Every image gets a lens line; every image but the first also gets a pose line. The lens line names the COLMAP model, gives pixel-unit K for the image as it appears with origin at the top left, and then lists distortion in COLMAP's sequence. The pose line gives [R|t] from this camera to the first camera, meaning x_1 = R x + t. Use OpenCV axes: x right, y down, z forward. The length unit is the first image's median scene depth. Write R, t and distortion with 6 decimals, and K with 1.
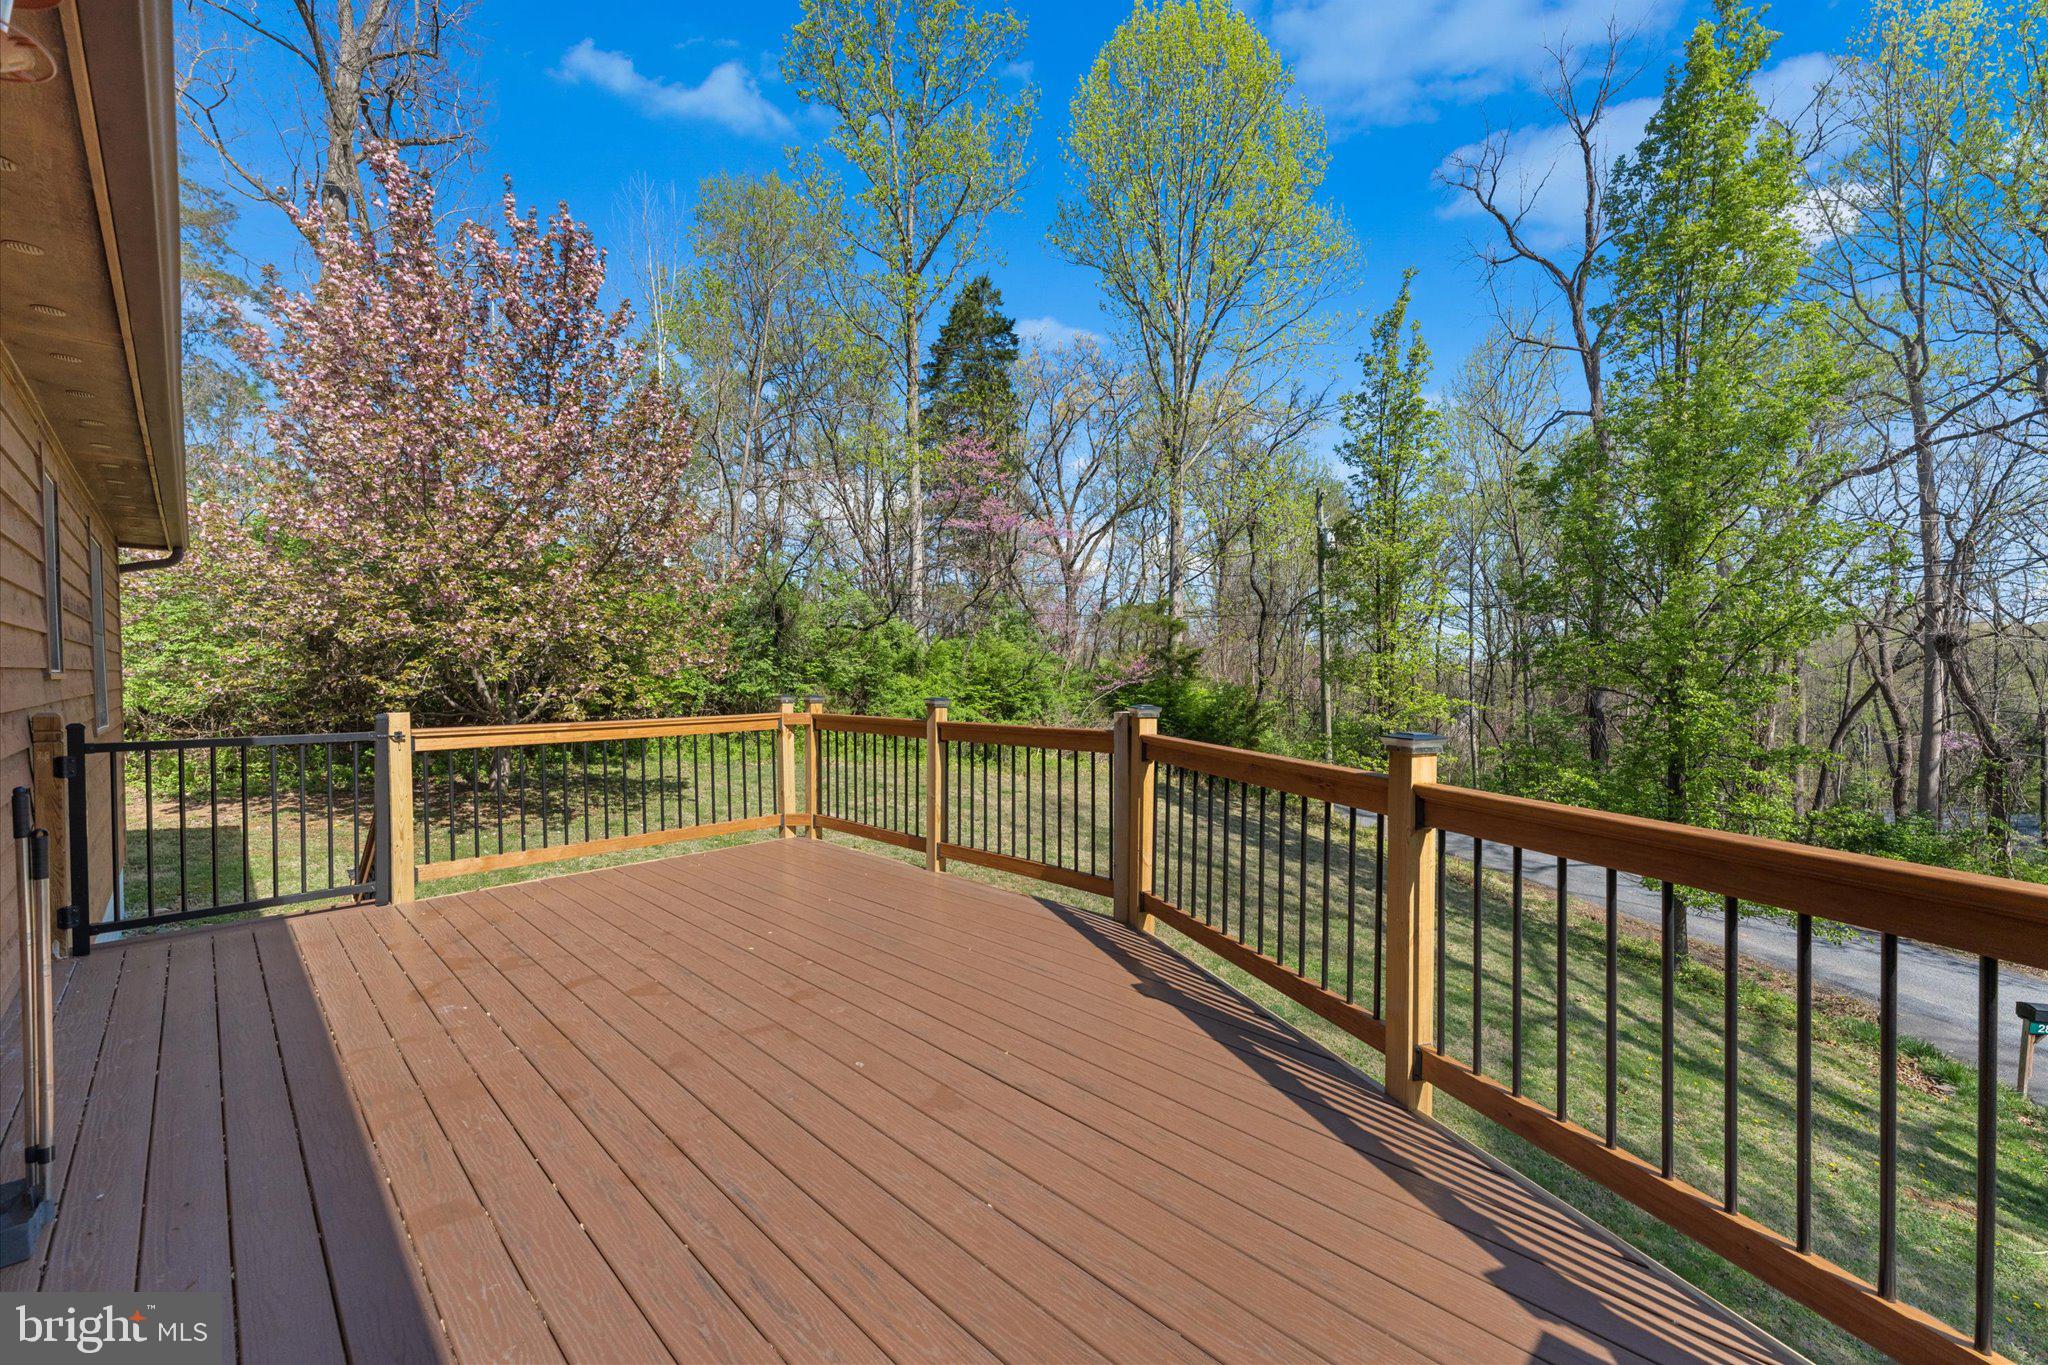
lens RADIAL K [[828.0, 0, 1021.8], [0, 828.0, 680.9], [0, 0, 1]] dist [-0.002838, -0.000392]
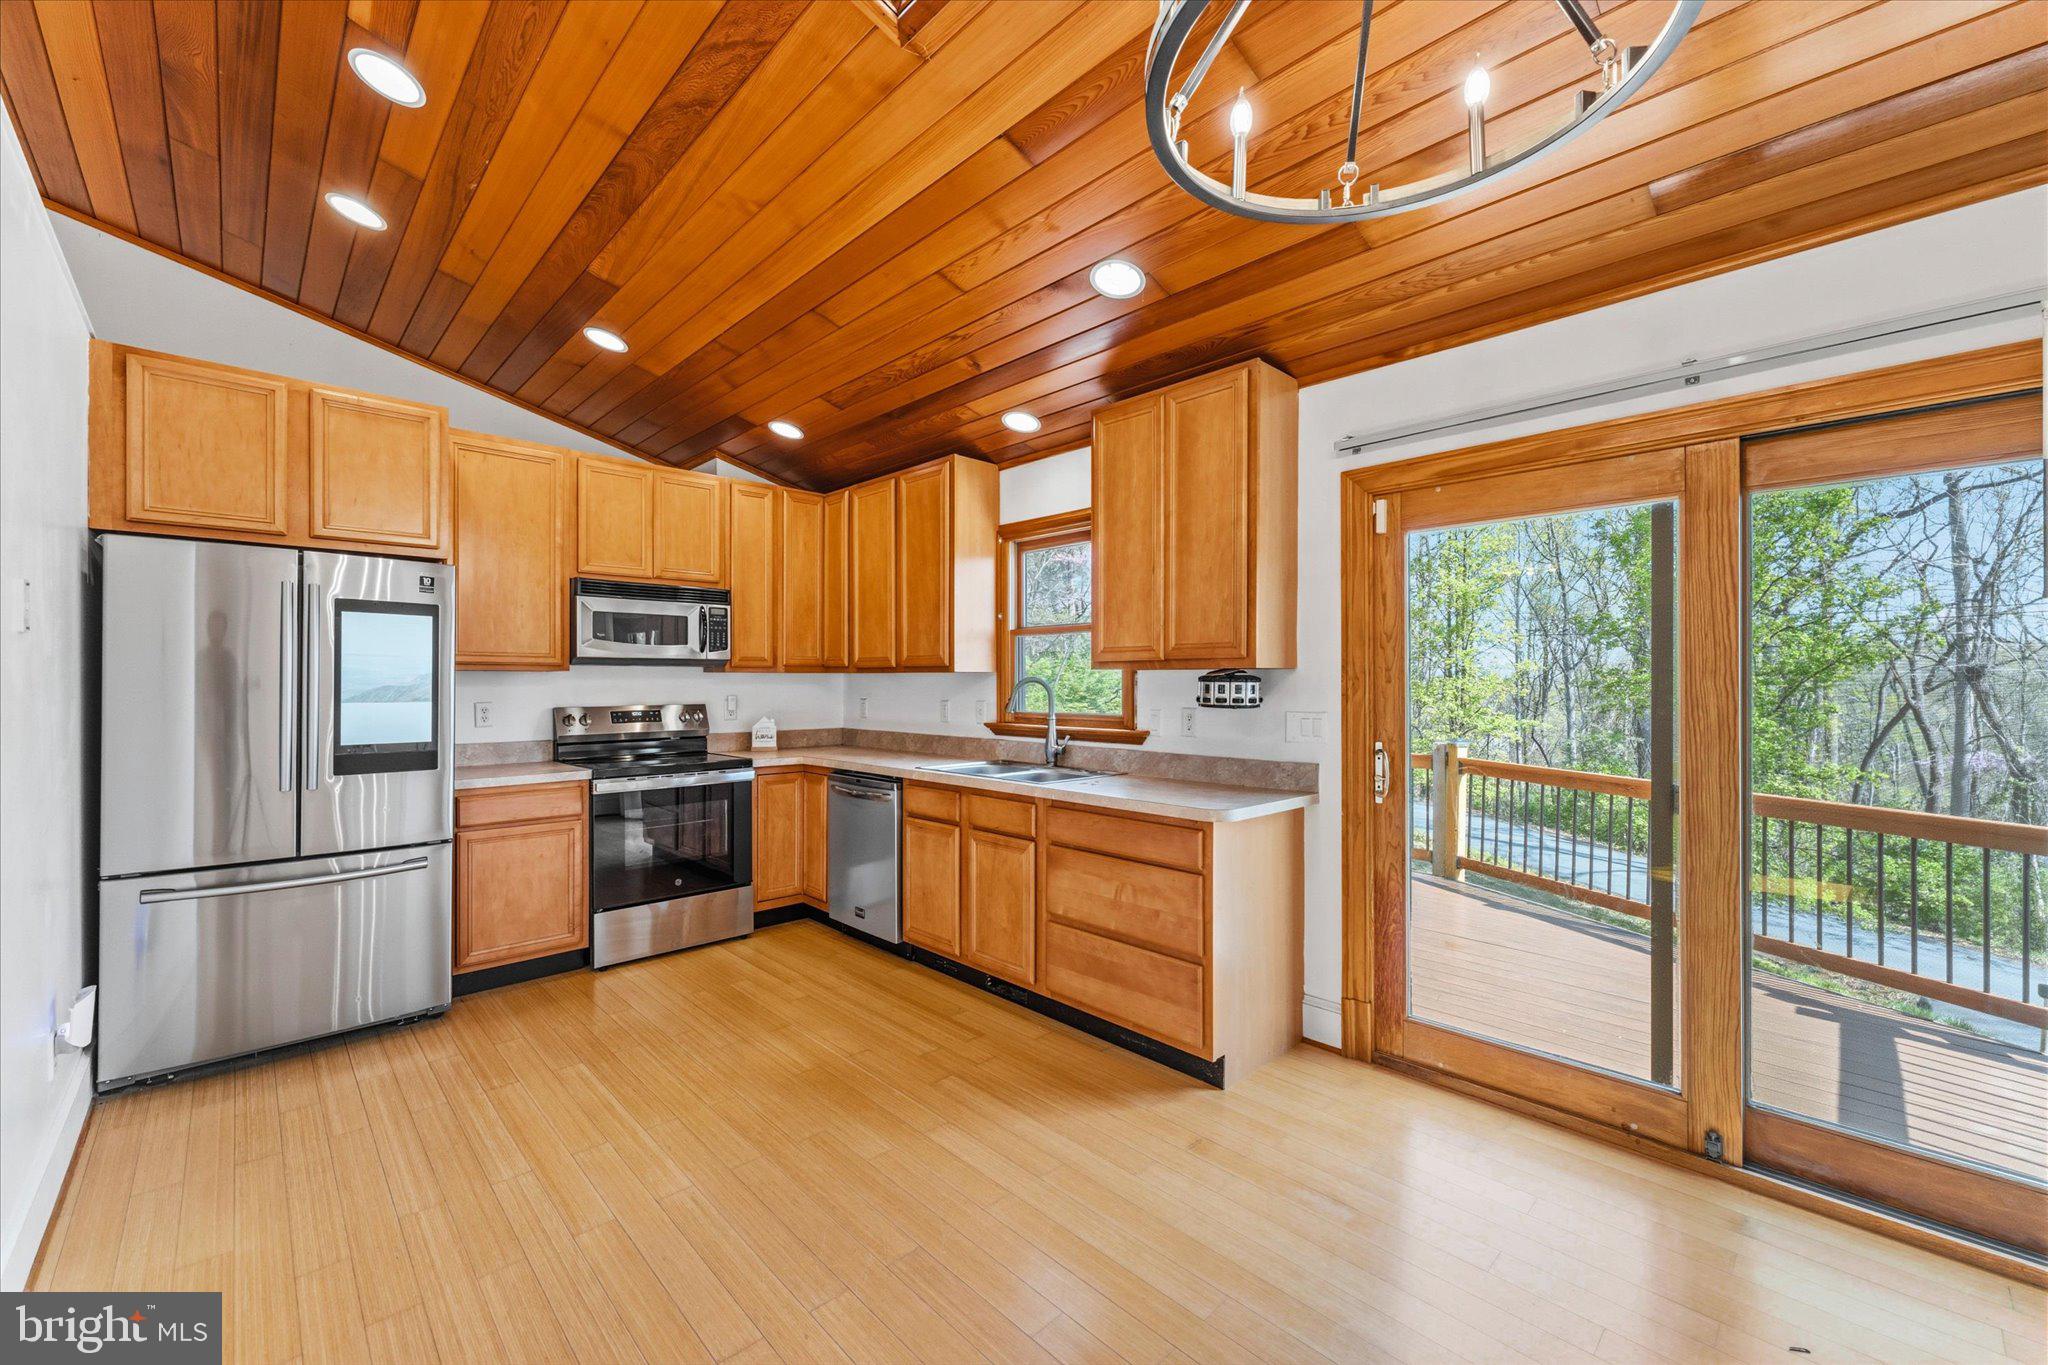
lens RADIAL K [[823.1, 0, 1026.2], [0, 823.1, 680.2], [0, 0, 1]] dist [0.001929, 0.000303]
pose [[0.999874, 0.007842, -0.013803, -0.116336], [-0.008043, 0.999862, -0.014566, -0.008580], [0.013687, 0.014675, 0.999799, -0.106218]]
